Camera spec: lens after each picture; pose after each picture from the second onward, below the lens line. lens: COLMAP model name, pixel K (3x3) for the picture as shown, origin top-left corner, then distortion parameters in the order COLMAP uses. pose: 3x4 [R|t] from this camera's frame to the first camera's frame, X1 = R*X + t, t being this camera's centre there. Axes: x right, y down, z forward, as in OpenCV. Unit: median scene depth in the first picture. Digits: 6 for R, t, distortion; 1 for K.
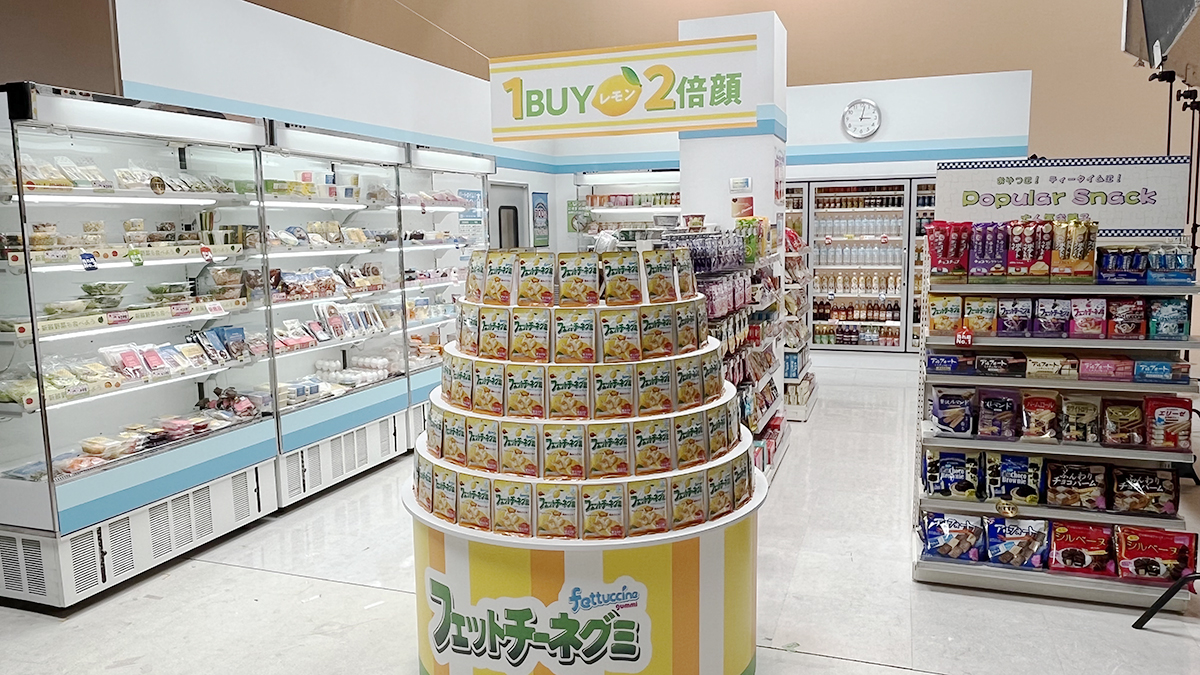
lens RADIAL K [[860.9, 0, 589.7], [0, 860.9, 341.3], [0, 0, 1]] dist [0.004587, -0.012768]
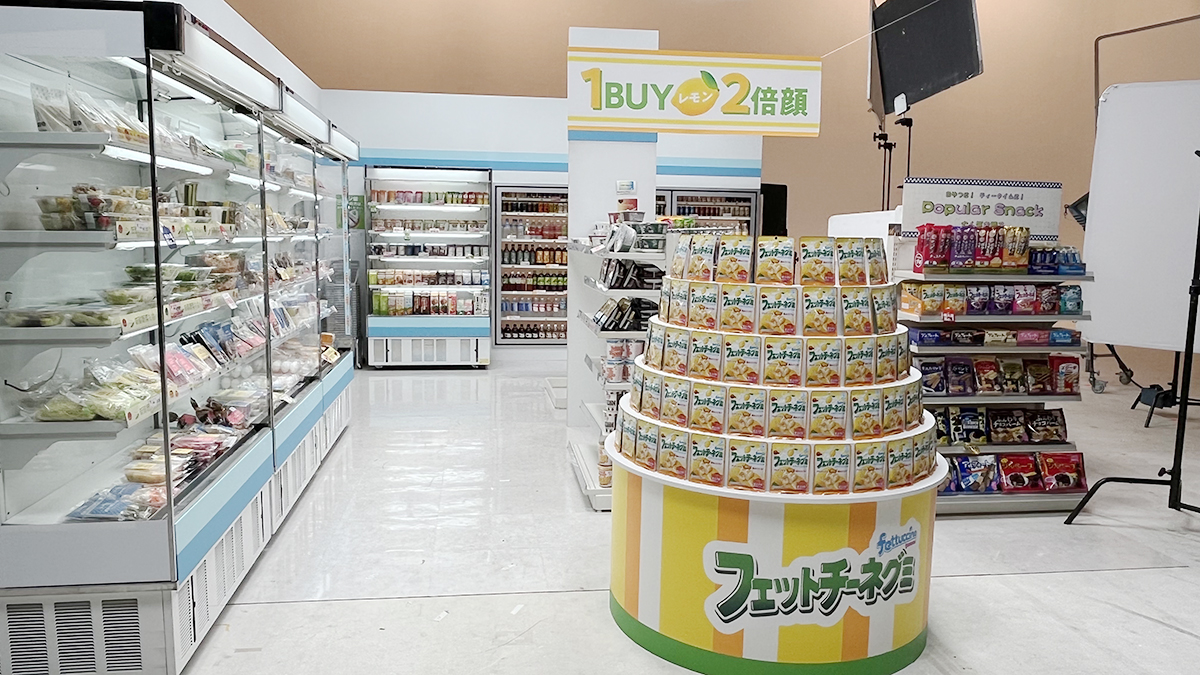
lens RADIAL K [[860.9, 0, 588.5], [0, 860.9, 335.6], [0, 0, 1]] dist [0.004587, -0.012768]
pose [[0.883947, -0.025343, 0.466900, -0.632602], [0.032429, 0.999448, -0.007147, 0.016405], [-0.466461, 0.021459, 0.884281, 0.127080]]
